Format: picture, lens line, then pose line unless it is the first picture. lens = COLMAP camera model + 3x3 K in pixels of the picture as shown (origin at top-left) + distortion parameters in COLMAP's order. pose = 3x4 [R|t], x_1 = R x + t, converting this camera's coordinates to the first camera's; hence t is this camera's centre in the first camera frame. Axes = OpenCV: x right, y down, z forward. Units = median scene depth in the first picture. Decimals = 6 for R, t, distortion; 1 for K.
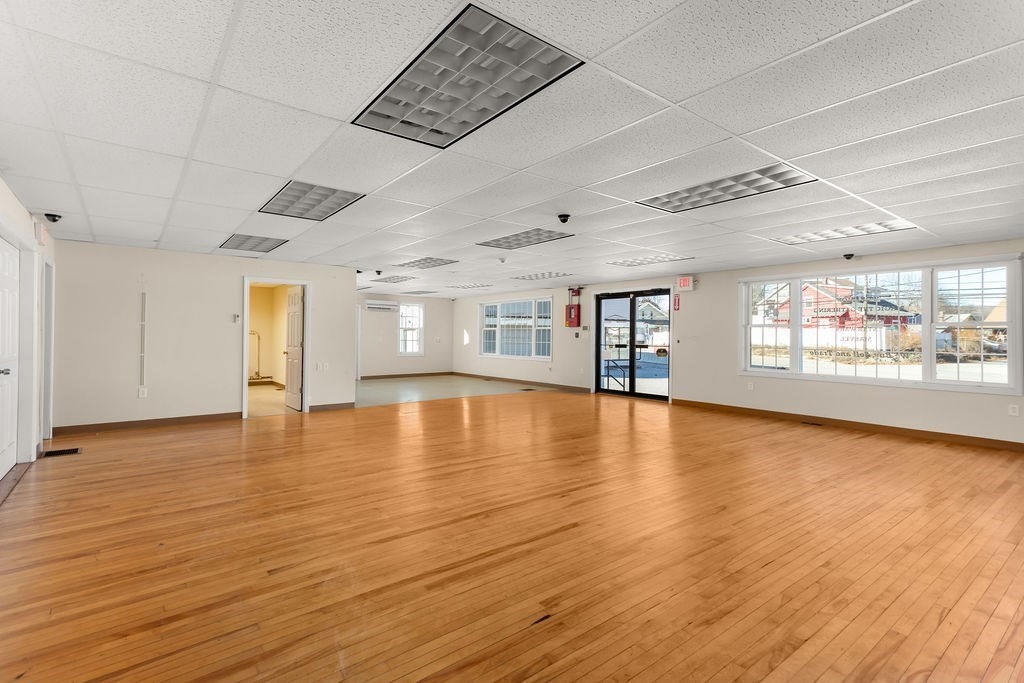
lens RADIAL K [[485.5, 0, 508.6], [0, 485.5, 340.6], [0, 0, 1]] dist [0.023787, 0.000736]
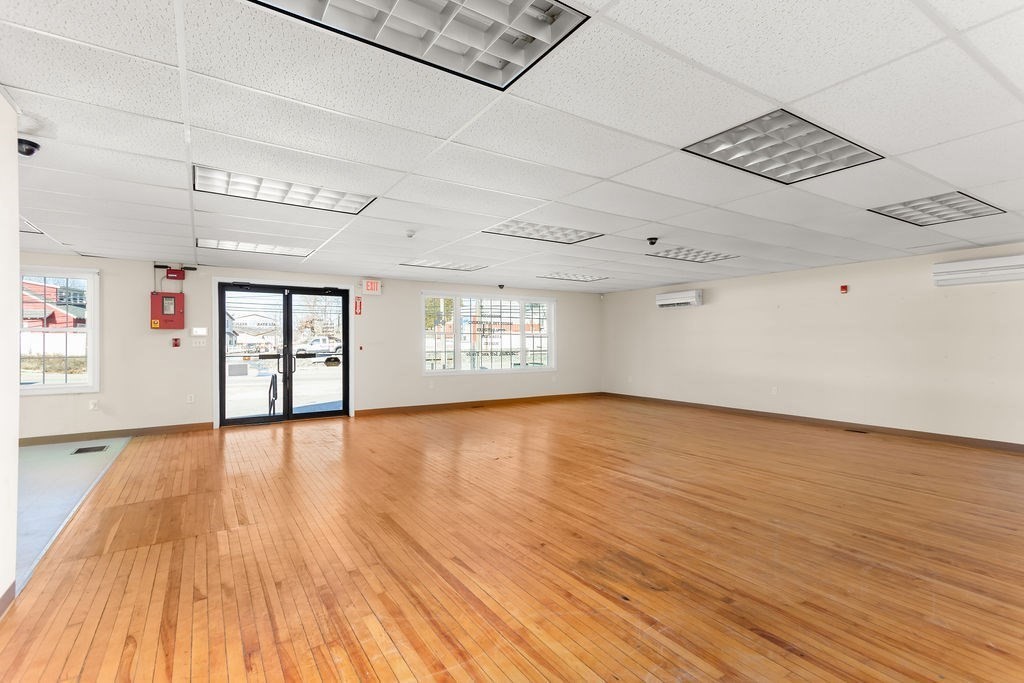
lens RADIAL K [[485.5, 0, 508.6], [0, 485.5, 340.6], [0, 0, 1]] dist [0.023787, 0.000736]
pose [[0.083923, -0.004419, 0.996462, -0.497504], [0.014445, 0.999890, 0.003218, -0.010530], [-0.996368, 0.014123, 0.083977, 0.577711]]
